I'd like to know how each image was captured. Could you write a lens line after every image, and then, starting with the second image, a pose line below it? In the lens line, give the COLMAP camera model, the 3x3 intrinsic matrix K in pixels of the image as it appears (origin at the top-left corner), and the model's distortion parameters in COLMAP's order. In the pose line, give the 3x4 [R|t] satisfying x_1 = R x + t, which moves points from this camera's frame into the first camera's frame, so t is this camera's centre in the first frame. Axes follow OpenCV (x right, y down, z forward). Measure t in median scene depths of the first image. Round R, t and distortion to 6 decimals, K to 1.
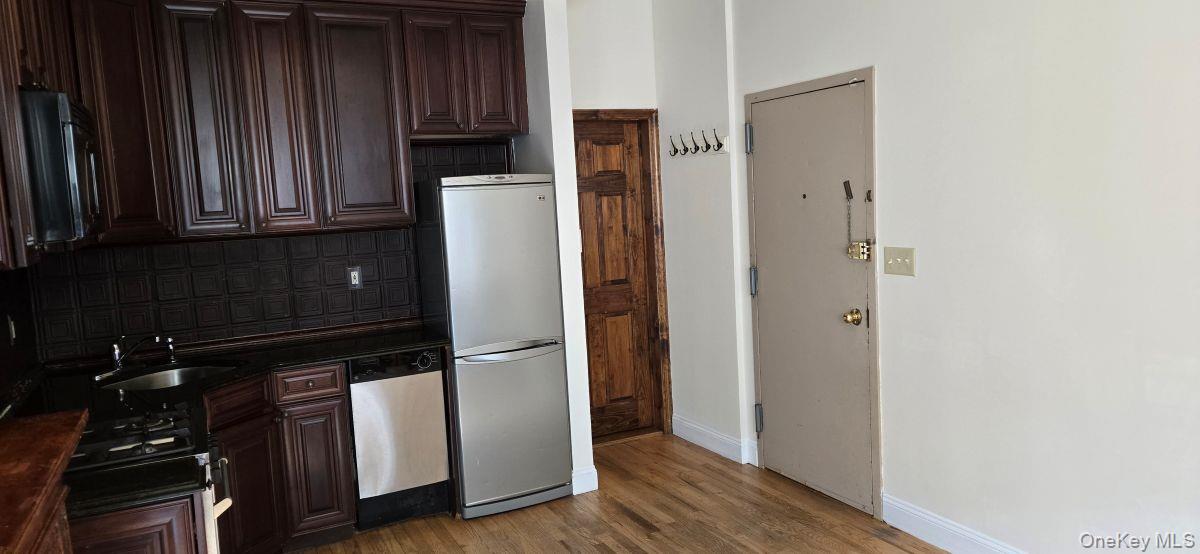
lens RADIAL K [[805.8, 0, 604.9], [0, 805.8, 277.0], [0, 0, 1]] dist [0.076167, -0.058049]
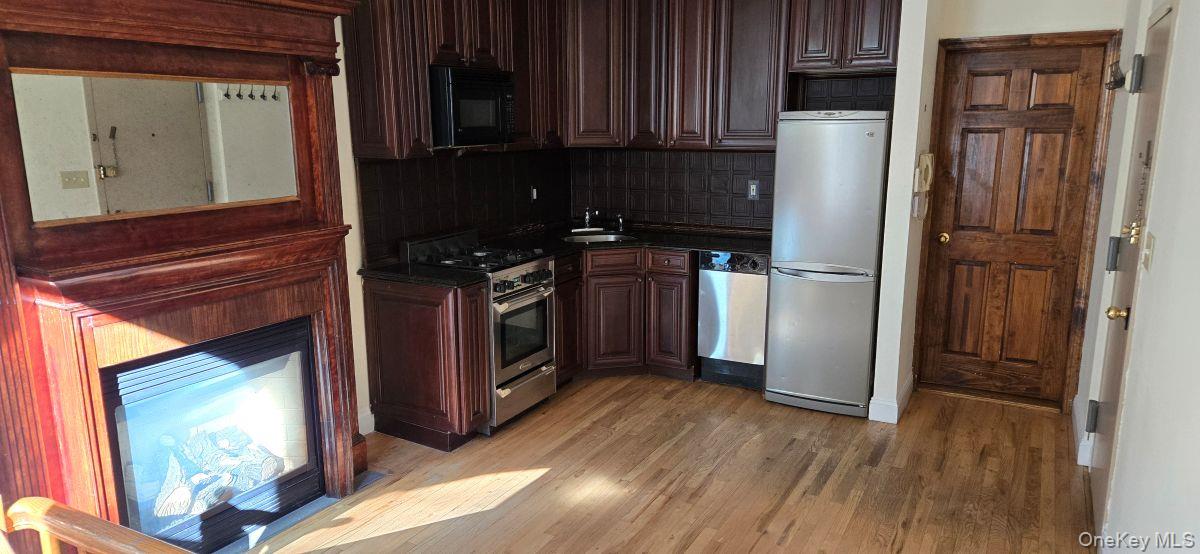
lens RADIAL K [[805.8, 0, 600.9], [0, 805.8, 290.7], [0, 0, 1]] dist [0.076167, -0.058049]
pose [[0.562449, 0.223582, -0.796029, 0.605493], [-0.111928, 0.974472, 0.194617, -0.067010], [0.819221, -0.020364, 0.573116, 0.109257]]
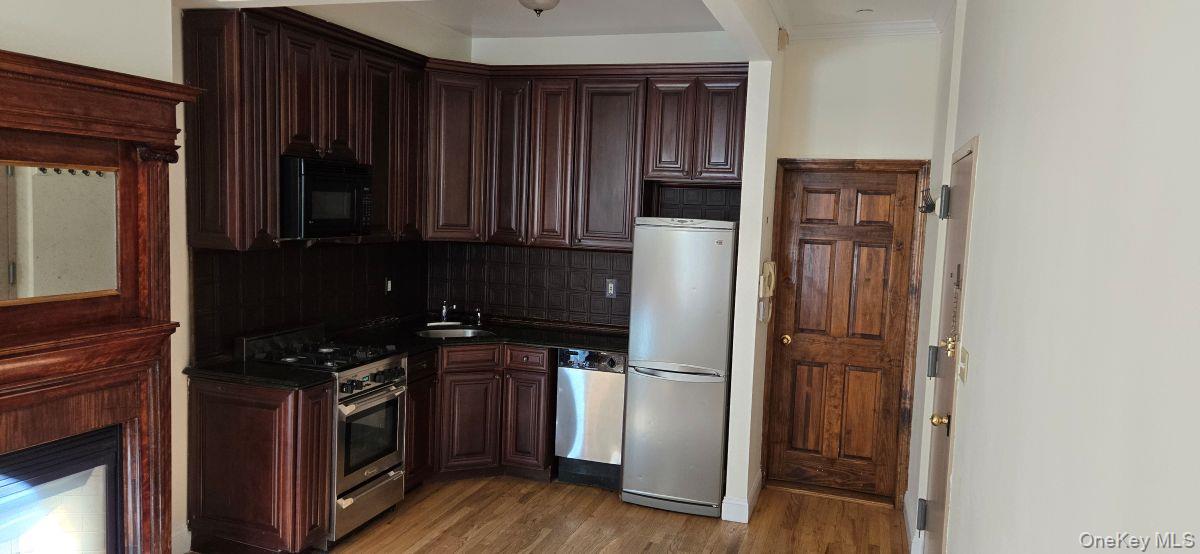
lens RADIAL K [[805.8, 0, 603.9], [0, 805.8, 278.0], [0, 0, 1]] dist [0.076167, -0.058049]
pose [[0.694919, 0.144953, -0.704327, 0.594553], [-0.151293, 0.987021, 0.053860, -0.085442], [0.702992, 0.069131, 0.707830, 0.111419]]
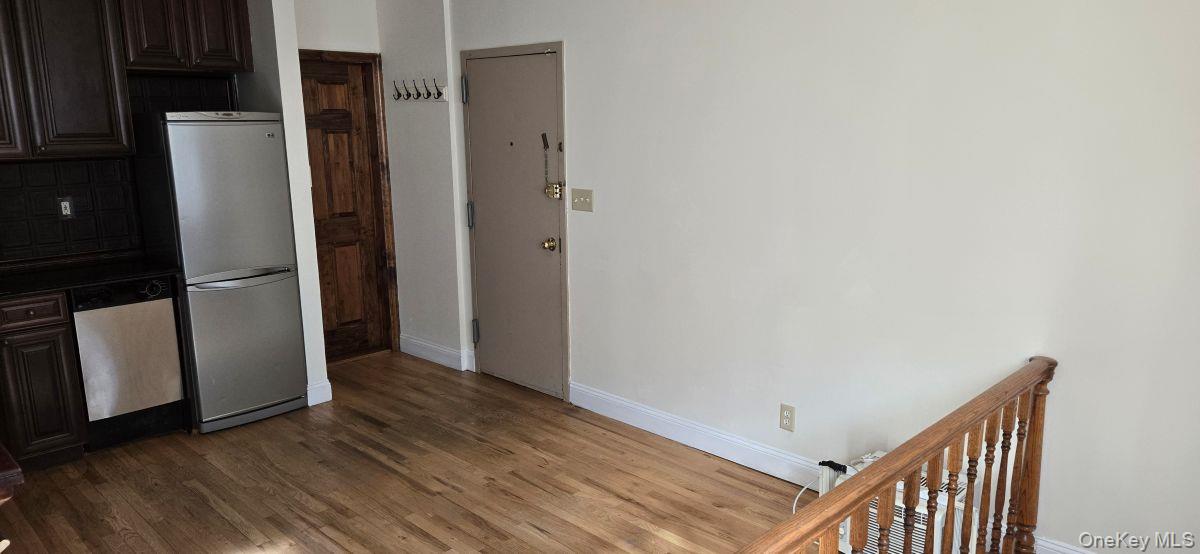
lens RADIAL K [[805.8, 0, 603.5], [0, 805.8, 280.6], [0, 0, 1]] dist [0.076167, -0.058049]
pose [[0.944919, -0.021220, 0.326615, -0.019011], [-0.007220, 0.996302, 0.085615, -0.001817], [-0.327224, -0.083257, 0.941272, -0.180462]]
